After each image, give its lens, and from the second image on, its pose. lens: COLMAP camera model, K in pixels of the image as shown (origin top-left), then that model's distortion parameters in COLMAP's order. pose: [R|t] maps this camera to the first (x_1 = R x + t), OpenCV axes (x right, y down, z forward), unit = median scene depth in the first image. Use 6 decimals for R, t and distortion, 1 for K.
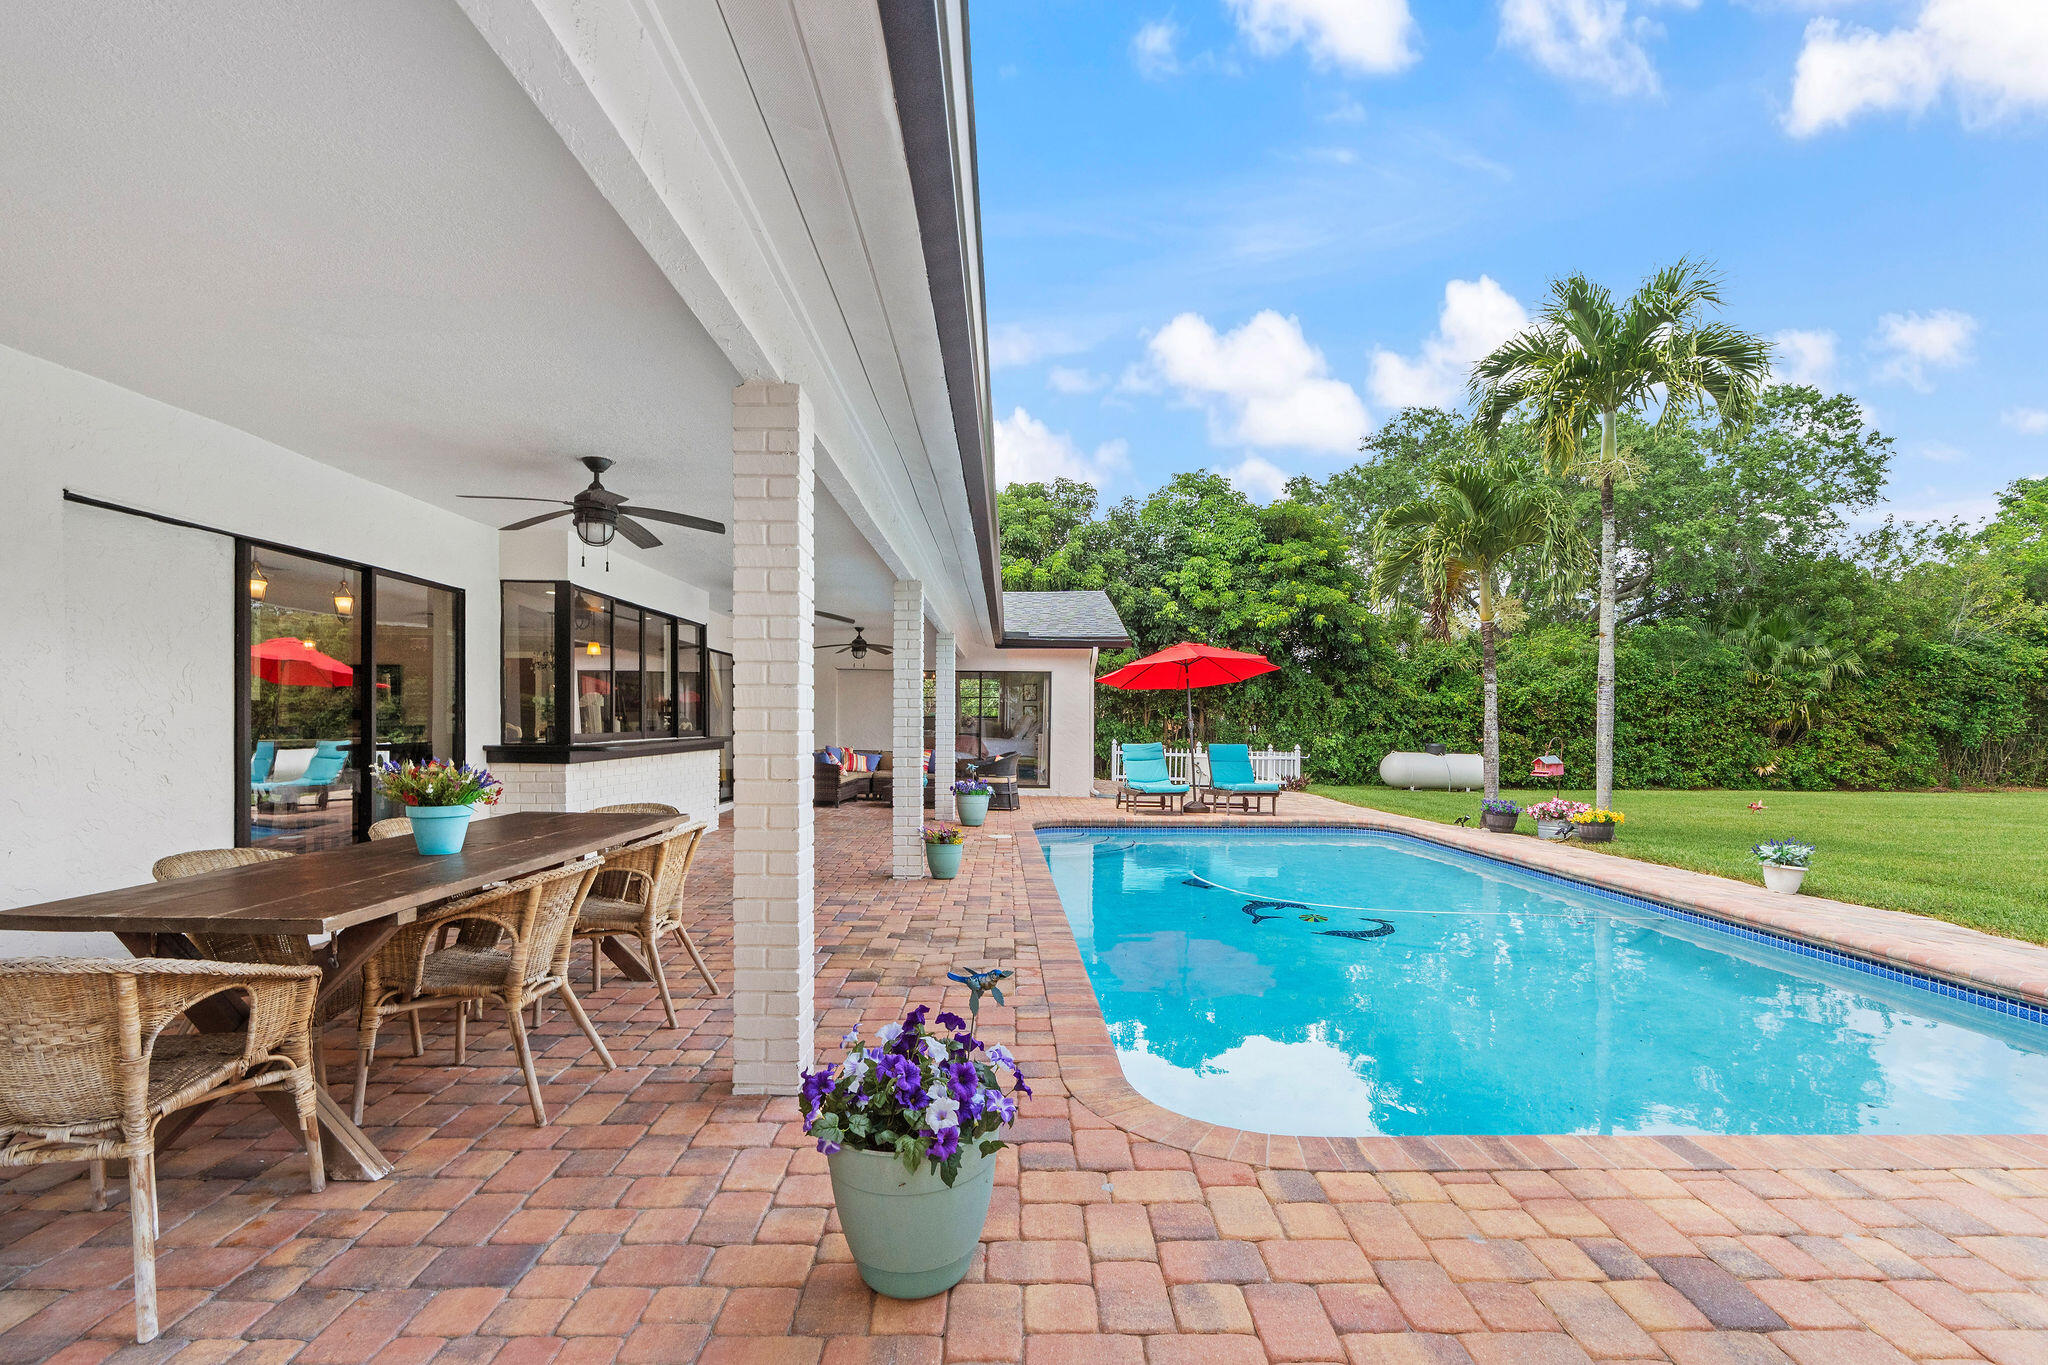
lens RADIAL K [[954.5, 0, 1024.0], [0, 954.5, 682.5], [0, 0, 1]] dist [0.001079, 0.000024]
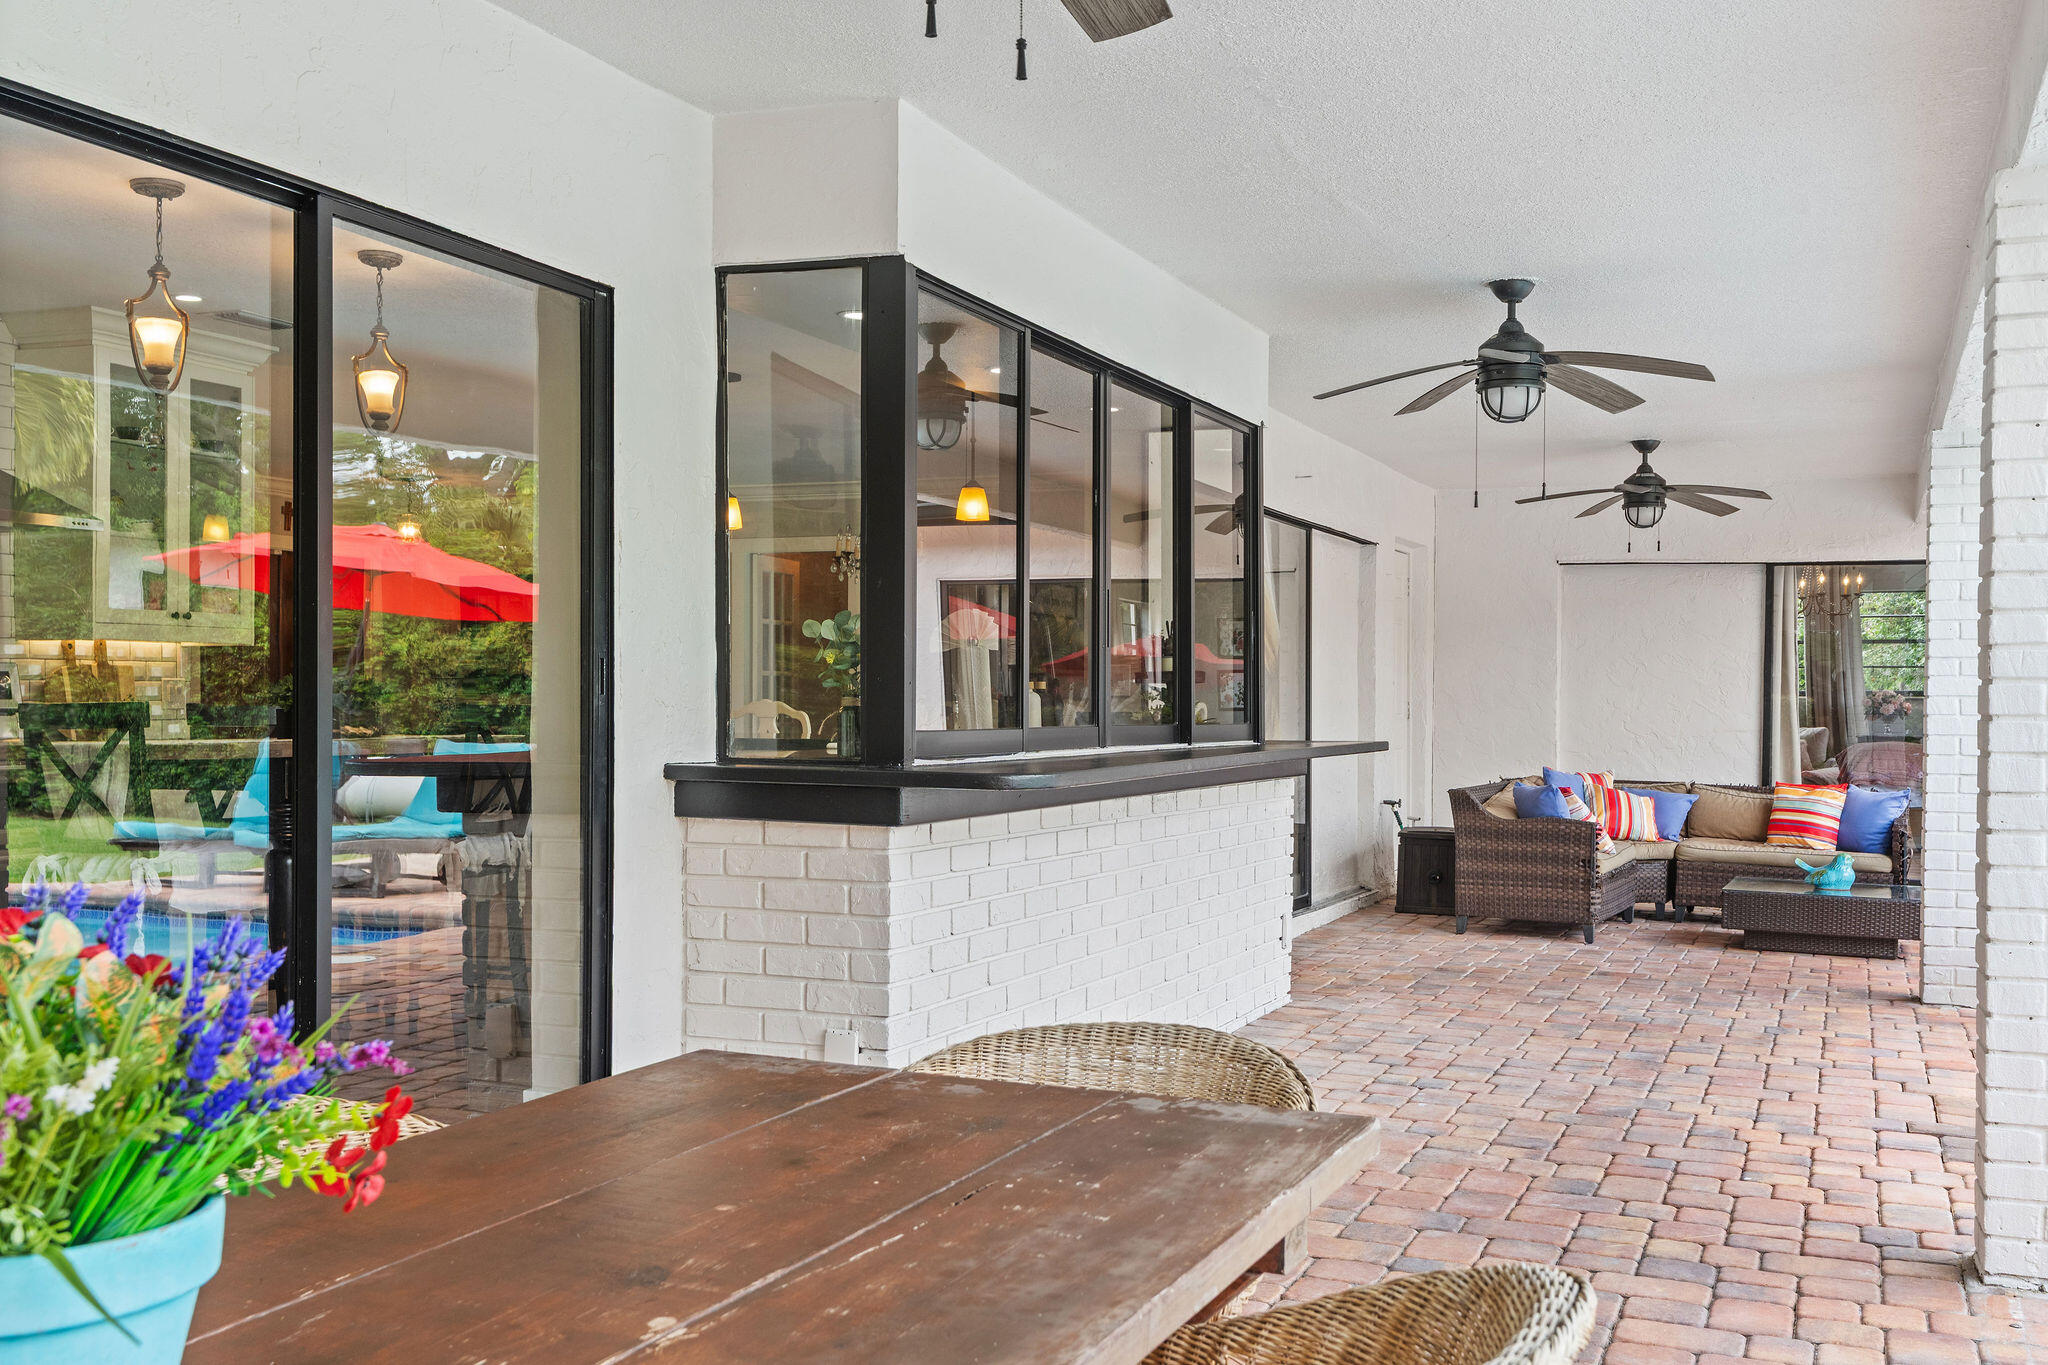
lens RADIAL K [[2079.5, 0, 1024.0], [0, 2079.5, 682.5], [0, 0, 1]] dist [-0.000883, 0.000174]
pose [[0.920950, 0.000476, -0.389680, -0.121173], [0.010571, 0.999601, 0.026204, 0.014401], [0.389537, -0.028252, 0.920577, 0.270084]]
